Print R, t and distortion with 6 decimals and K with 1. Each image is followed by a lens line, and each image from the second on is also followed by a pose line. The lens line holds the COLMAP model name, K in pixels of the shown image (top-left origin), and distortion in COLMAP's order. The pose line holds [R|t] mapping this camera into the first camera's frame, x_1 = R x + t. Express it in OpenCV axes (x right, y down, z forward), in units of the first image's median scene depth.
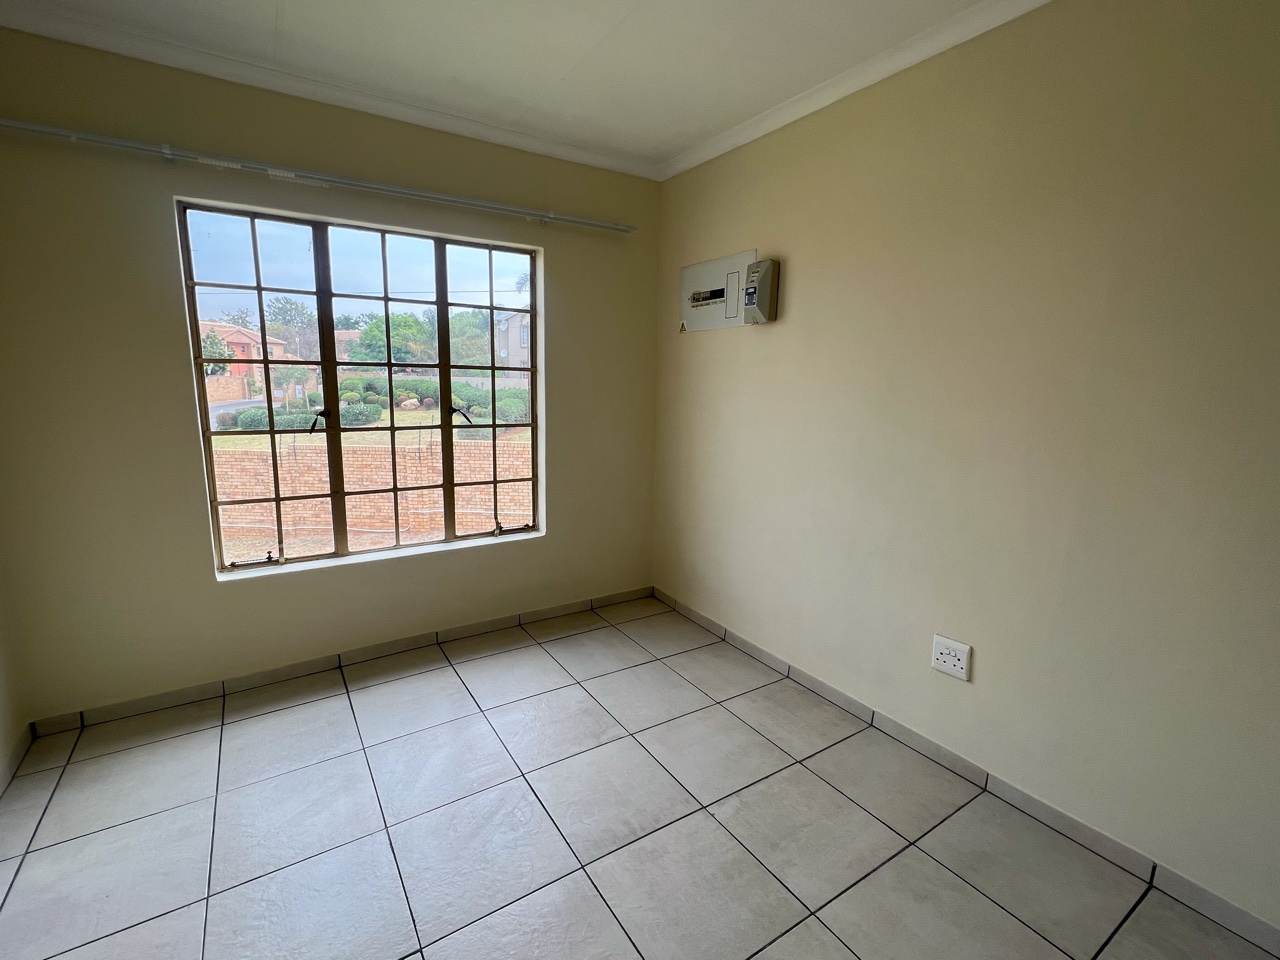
lens RADIAL K [[567.2, 0, 629.1], [0, 567.2, 478.1], [0, 0, 1]] dist [0.000191, -0.000153]
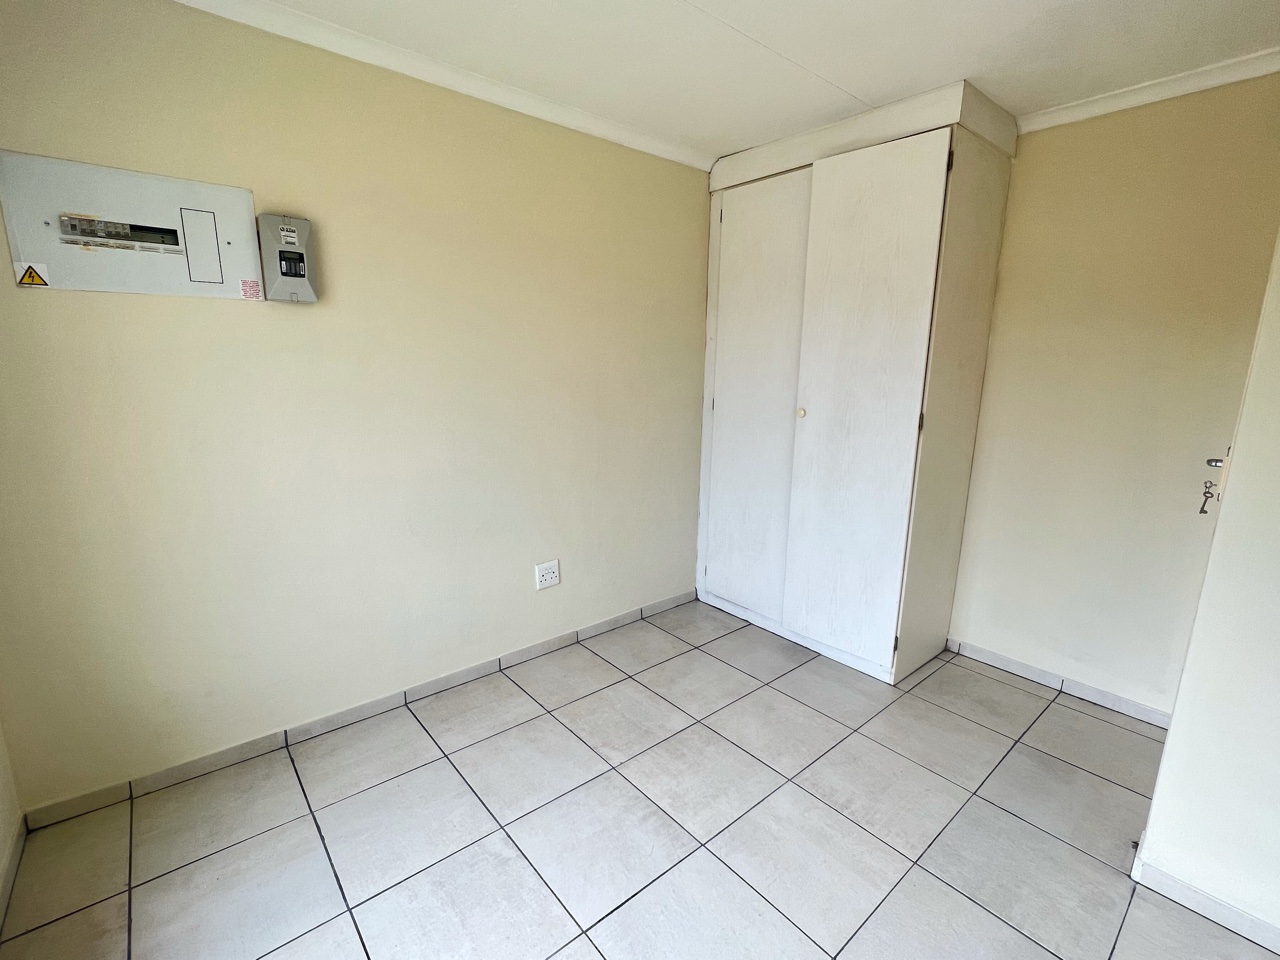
lens RADIAL K [[577.1, 0, 640.0], [0, 577.1, 480.0], [0, 0, 1]] dist [-0.000436, -0.000144]
pose [[-0.124581, -0.221673, 0.967130, -0.646300], [0.155120, 0.958387, 0.239651, -0.173844], [-0.980009, 0.179877, -0.085010, 0.719459]]
